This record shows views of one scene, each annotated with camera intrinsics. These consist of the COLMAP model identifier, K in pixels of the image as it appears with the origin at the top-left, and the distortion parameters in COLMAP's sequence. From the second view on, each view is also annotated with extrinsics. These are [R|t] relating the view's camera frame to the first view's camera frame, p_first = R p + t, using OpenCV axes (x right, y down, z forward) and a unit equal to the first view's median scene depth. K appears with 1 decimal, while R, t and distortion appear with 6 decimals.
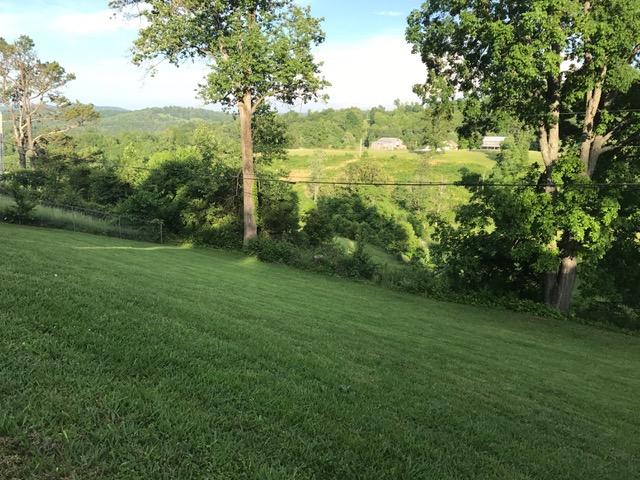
lens RADIAL K [[530.7, 0, 320.0], [0, 530.7, 240.0], [0, 0, 1]] dist [0.076437, -0.004405]
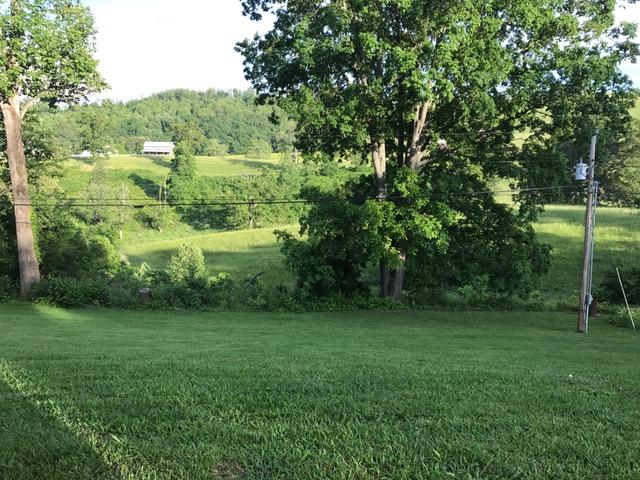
lens RADIAL K [[530.7, 0, 320.0], [0, 530.7, 240.0], [0, 0, 1]] dist [0.076437, -0.004405]
pose [[0.807028, -0.110794, 0.580026, -0.244380], [0.115285, 0.992901, 0.029256, -0.037814], [-0.579150, 0.043258, 0.814073, 0.122132]]
